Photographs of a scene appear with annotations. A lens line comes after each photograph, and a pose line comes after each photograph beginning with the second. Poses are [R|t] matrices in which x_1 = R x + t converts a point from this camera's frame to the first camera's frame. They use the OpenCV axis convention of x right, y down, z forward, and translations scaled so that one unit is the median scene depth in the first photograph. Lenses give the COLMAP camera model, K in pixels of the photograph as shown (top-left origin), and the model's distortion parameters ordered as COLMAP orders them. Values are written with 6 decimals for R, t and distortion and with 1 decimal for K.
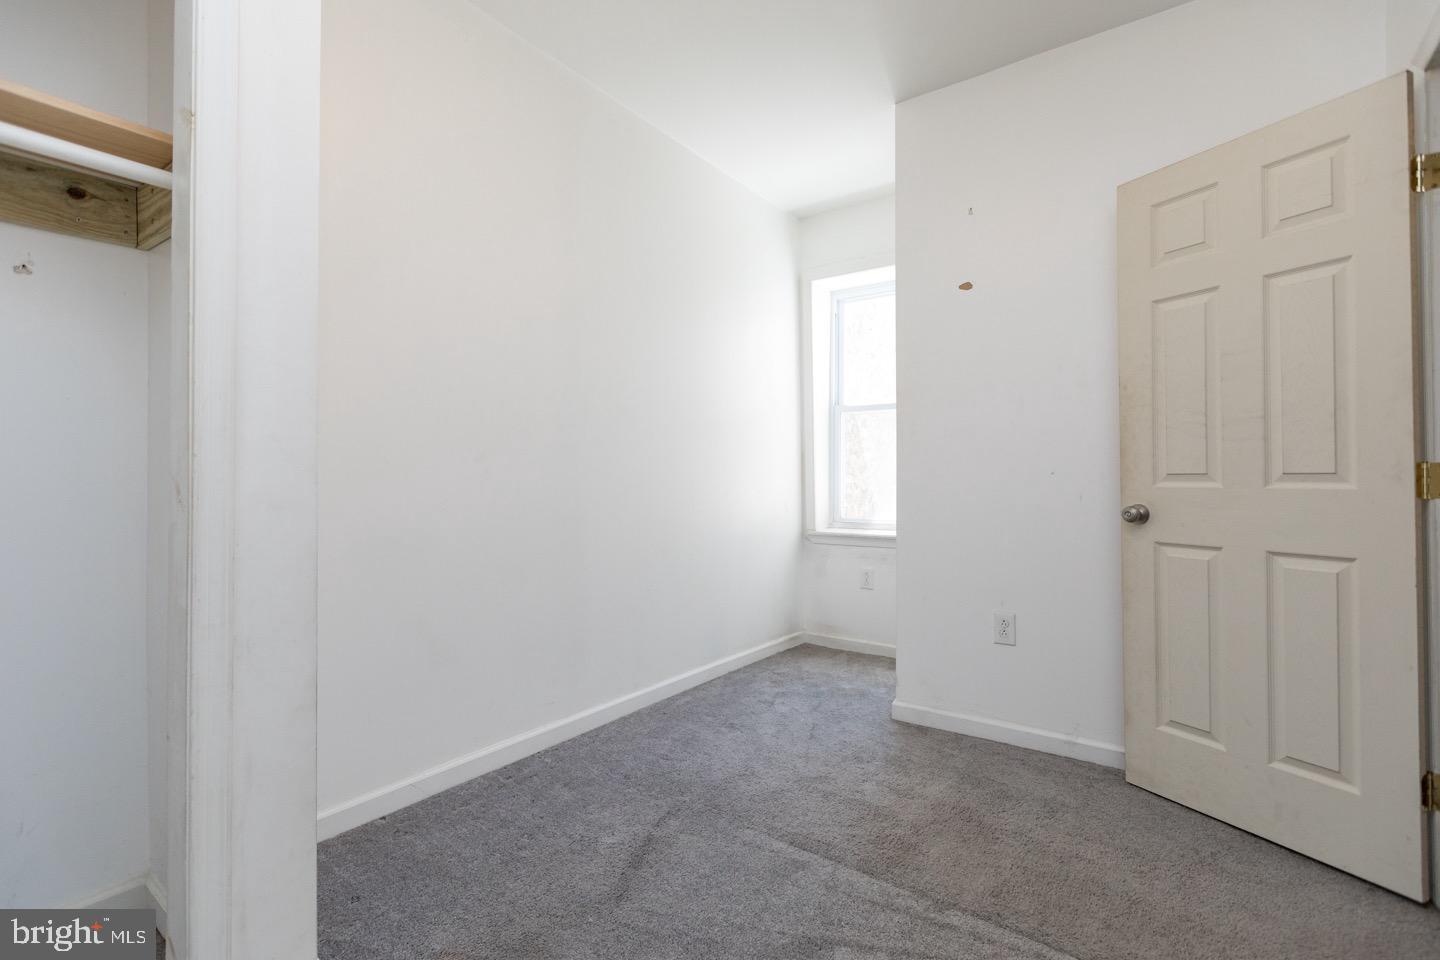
lens RADIAL K [[641.2, 0, 722.1], [0, 641.2, 480.1], [0, 0, 1]] dist [0.000200, -0.000410]
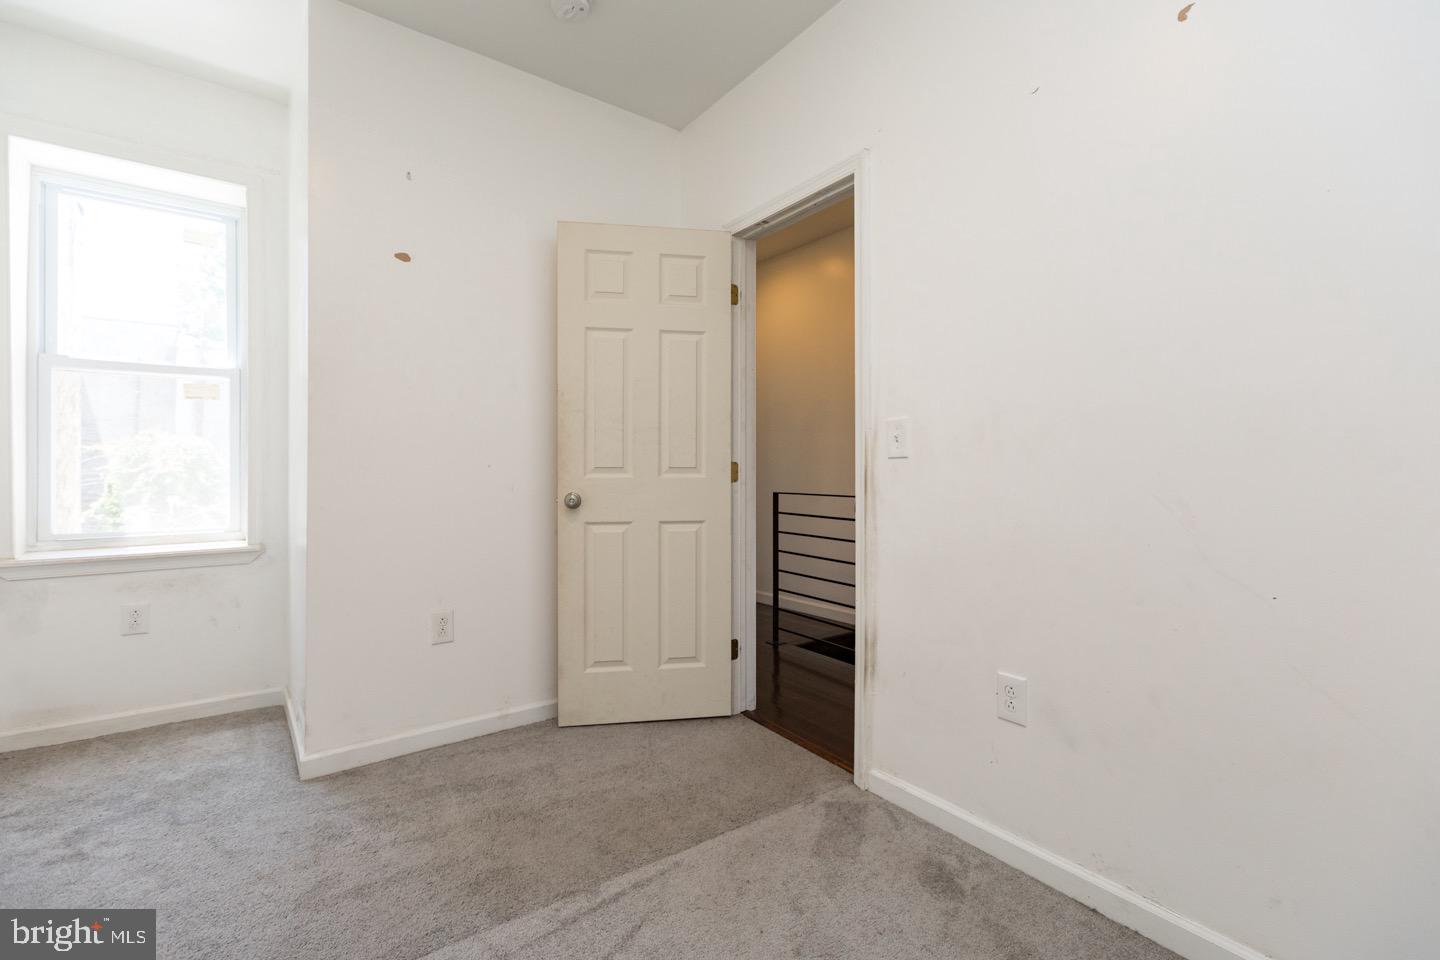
lens RADIAL K [[641.2, 0, 722.1], [0, 641.2, 480.1], [0, 0, 1]] dist [0.000200, -0.000410]
pose [[0.300877, -0.013314, 0.953570, -0.407081], [0.002967, 0.999911, 0.013025, -0.000401], [-0.953658, -0.001090, 0.300890, 0.359374]]
